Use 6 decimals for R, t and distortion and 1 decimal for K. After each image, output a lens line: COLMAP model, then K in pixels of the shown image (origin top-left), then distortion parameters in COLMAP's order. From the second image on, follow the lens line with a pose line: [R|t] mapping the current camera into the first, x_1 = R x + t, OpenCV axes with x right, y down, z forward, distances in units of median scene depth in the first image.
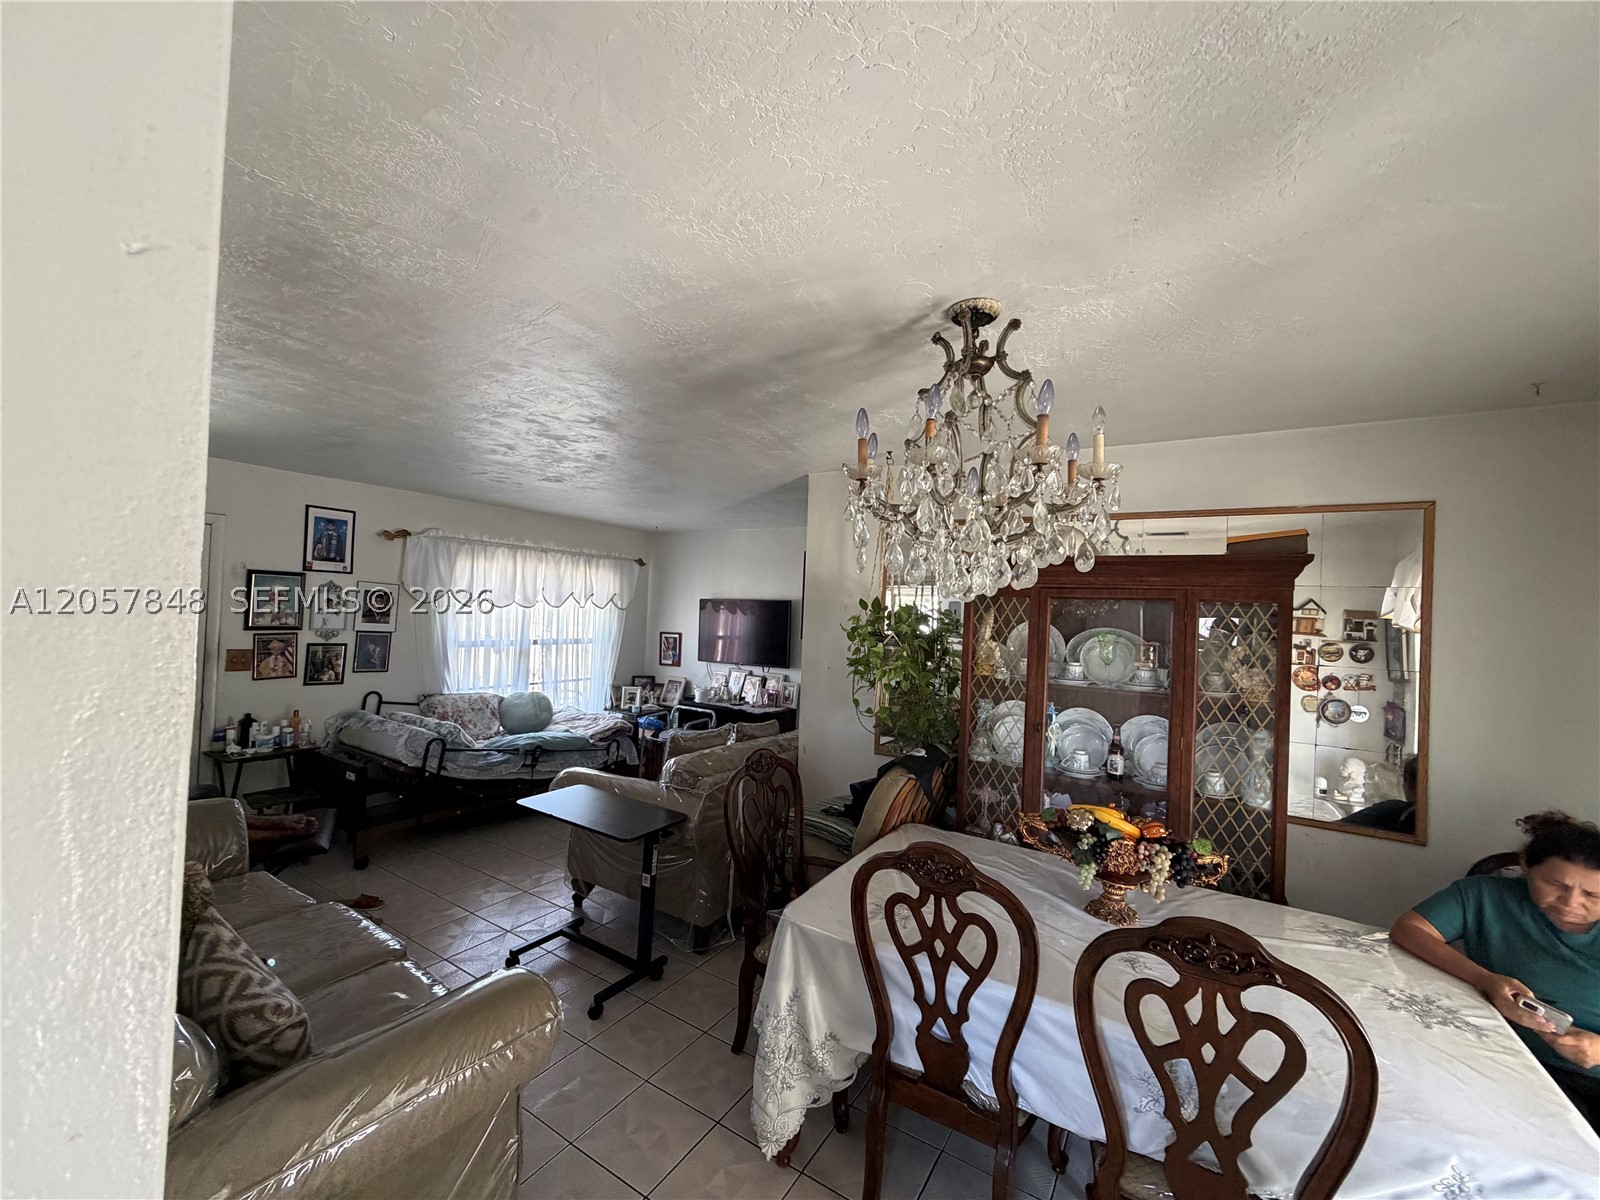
lens RADIAL K [[639.2, 0, 800.0], [0, 639.2, 598.1], [0, 0, 1]] dist [0.000095, 0.000555]
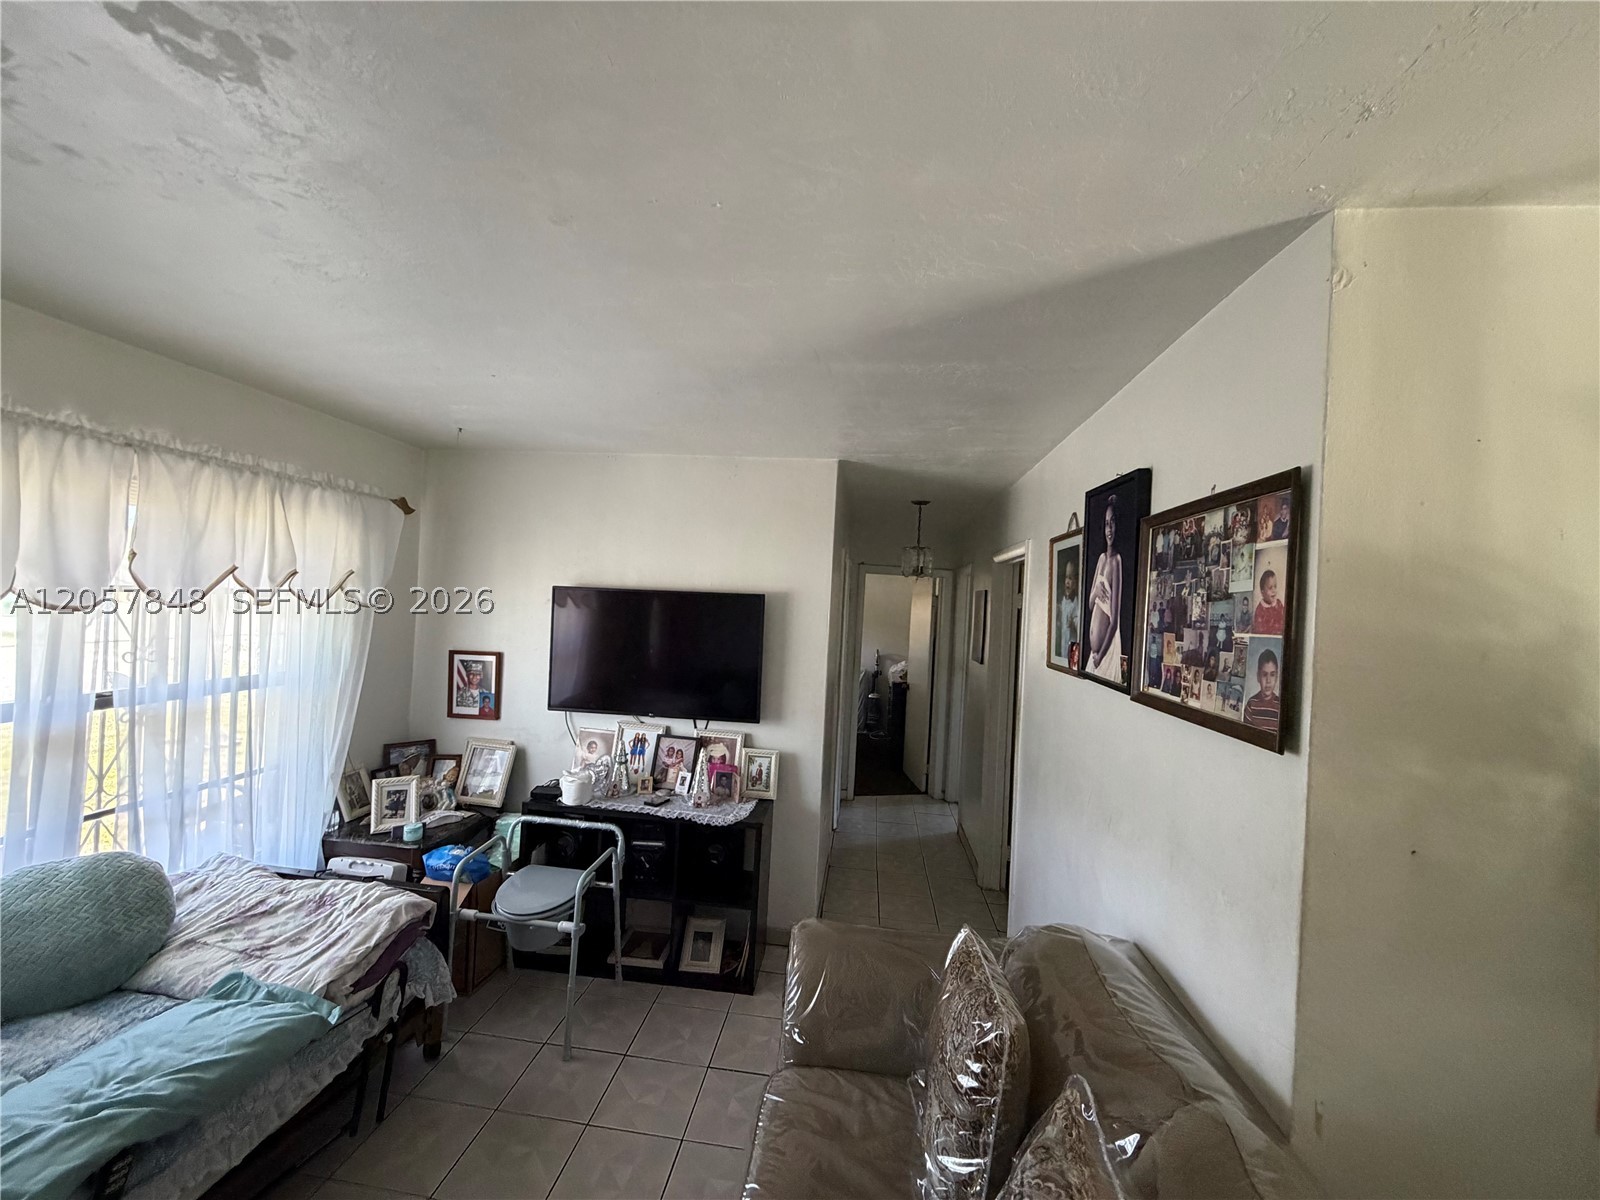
lens RADIAL K [[639.2, 0, 795.4], [0, 639.2, 603.0], [0, 0, 1]] dist [0.000095, 0.000555]
pose [[0.910838, 0.008599, 0.412675, -0.208419], [-0.022850, 0.999300, 0.029611, -0.005144], [-0.412132, -0.036400, 0.910397, 0.512347]]
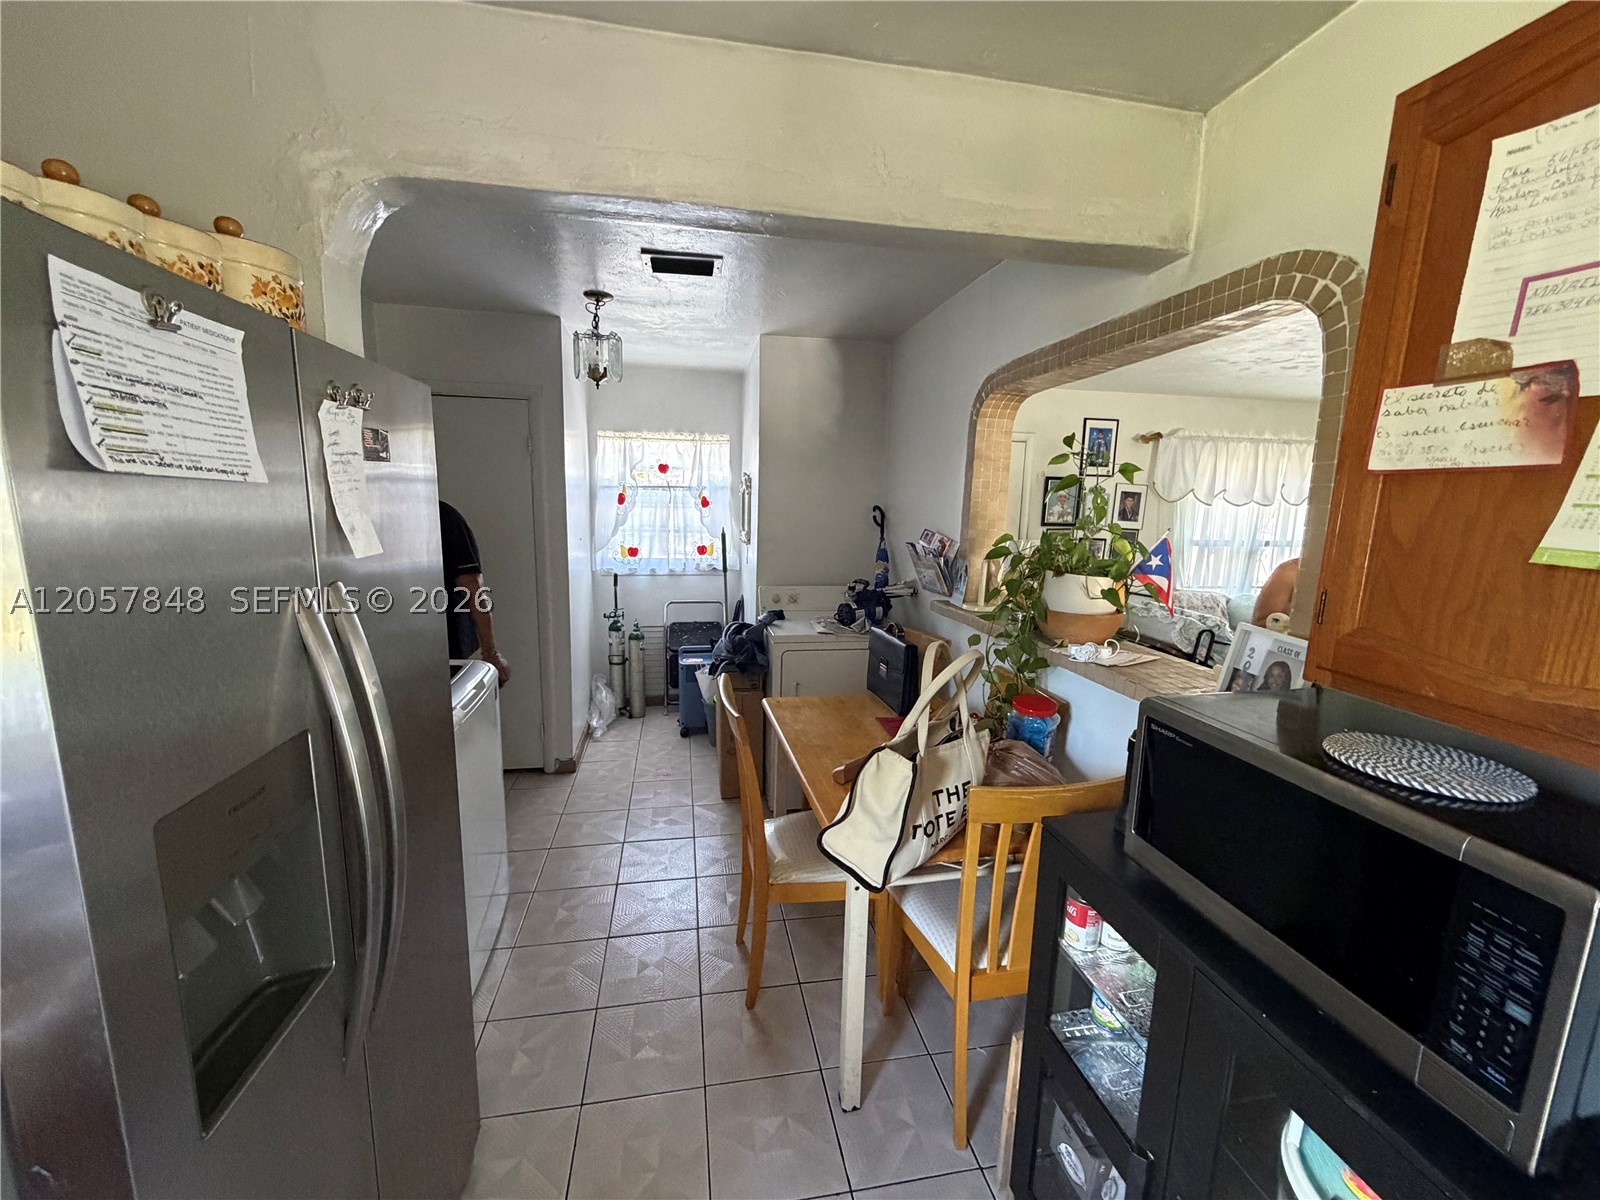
lens RADIAL K [[639.2, 0, 796.4], [0, 639.2, 601.3], [0, 0, 1]] dist [0.000095, 0.000555]
pose [[0.665241, 0.090615, -0.741110, -0.168923], [0.020225, 0.990057, 0.139208, 0.008464], [0.746355, -0.107595, 0.656793, -0.137979]]
